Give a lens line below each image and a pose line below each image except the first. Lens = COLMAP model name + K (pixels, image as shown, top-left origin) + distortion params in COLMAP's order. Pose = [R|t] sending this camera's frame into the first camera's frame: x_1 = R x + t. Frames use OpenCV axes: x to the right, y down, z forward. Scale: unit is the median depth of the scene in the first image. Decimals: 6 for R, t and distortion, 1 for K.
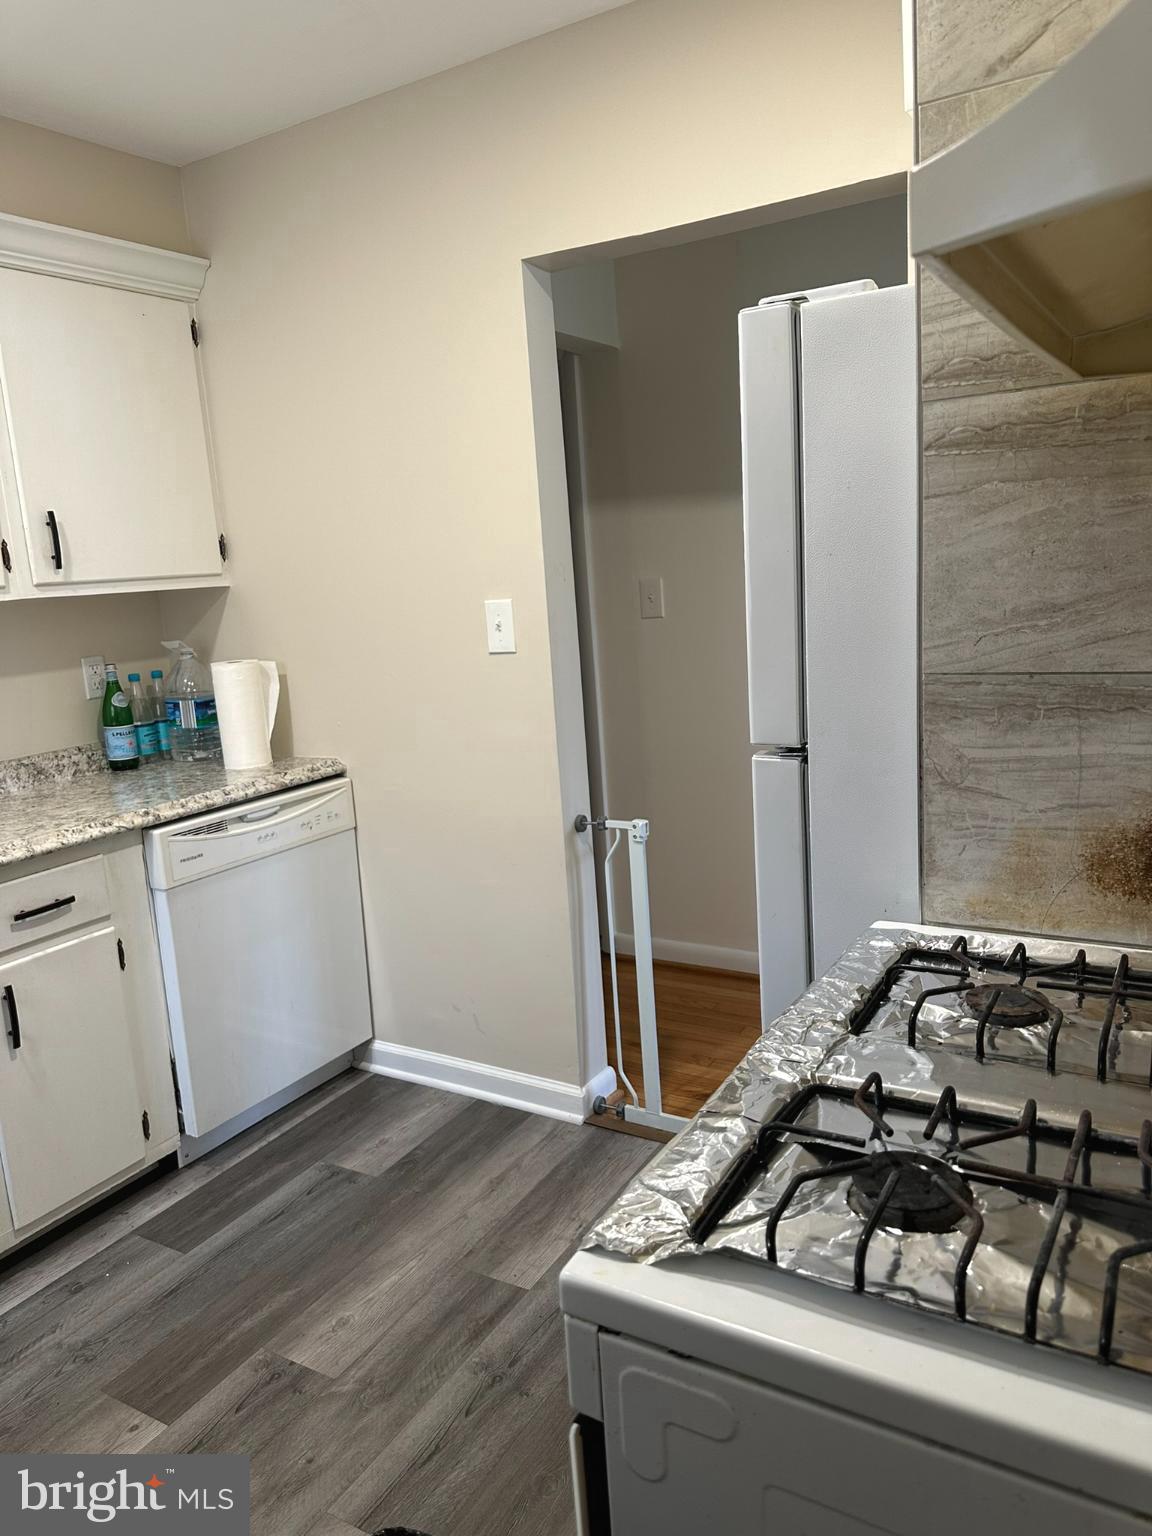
lens RADIAL K [[1085.8, 0, 582.3], [0, 1085.8, 759.7], [0, 0, 1]] dist [0.049105, -0.066702]
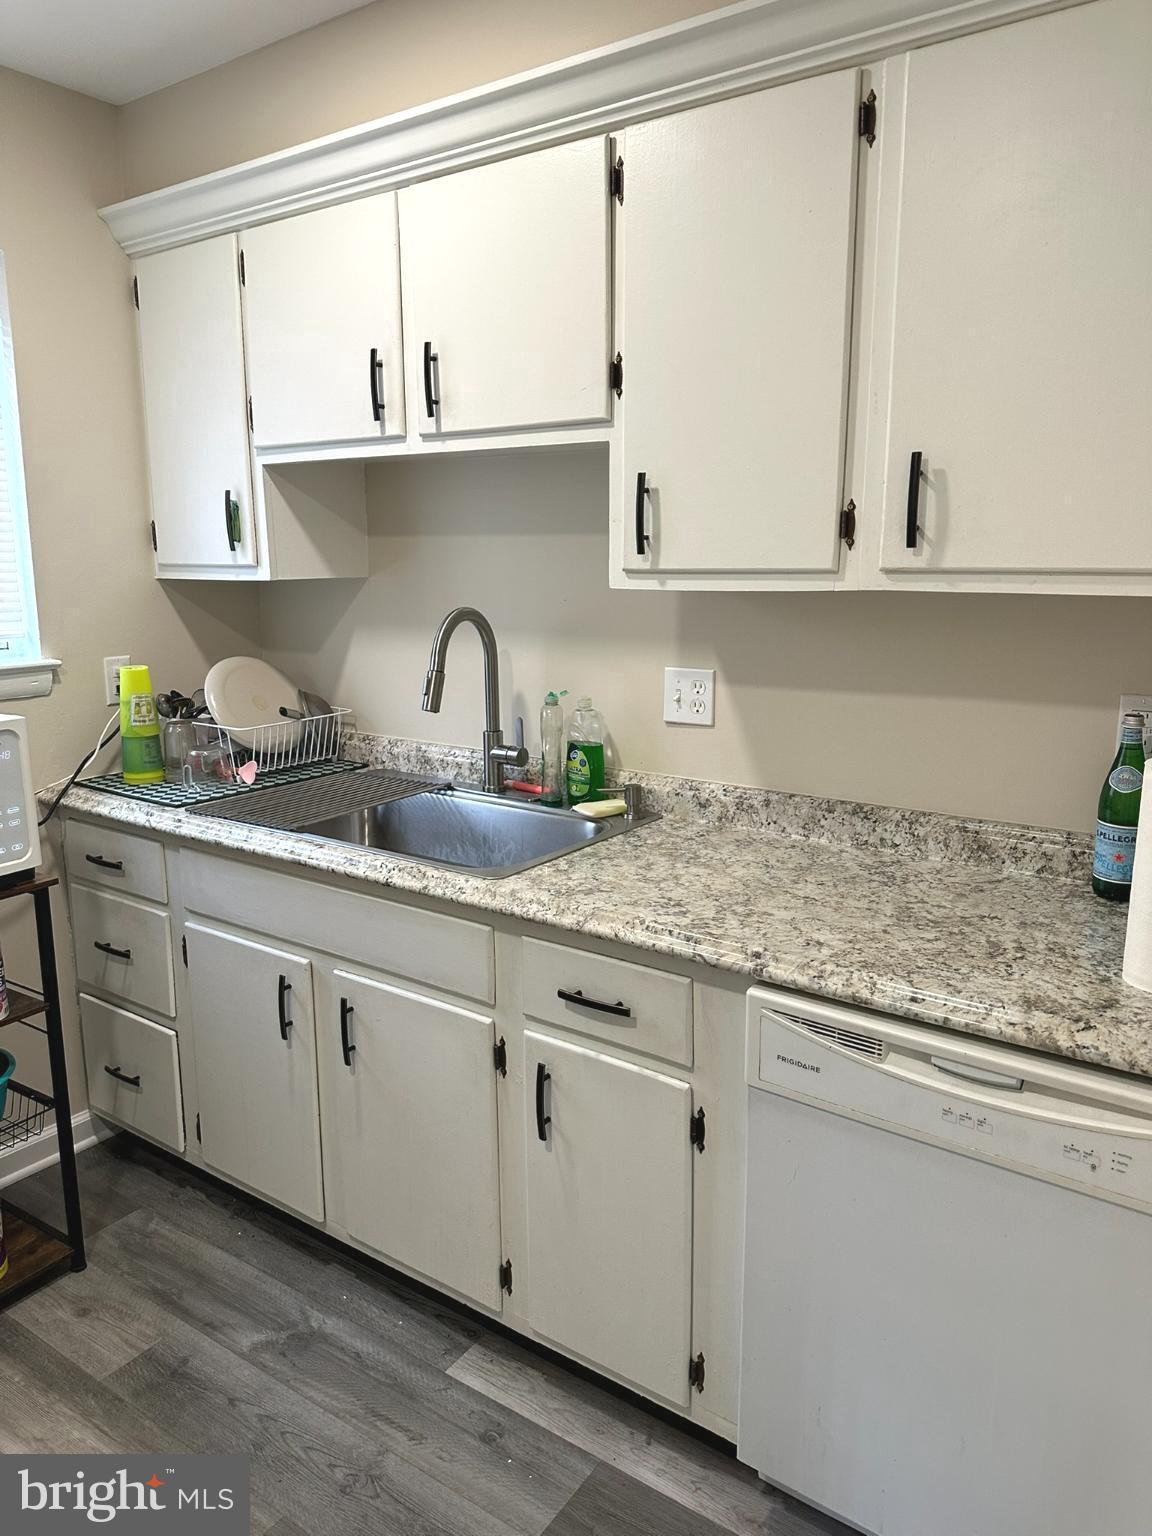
lens RADIAL K [[1085.8, 0, 582.3], [0, 1085.8, 759.7], [0, 0, 1]] dist [0.049105, -0.066702]
pose [[-0.082778, 0.252809, -0.963969, 0.165904], [-0.171673, 0.949211, 0.263680, -0.192543], [0.981670, 0.187314, -0.035174, 0.867104]]
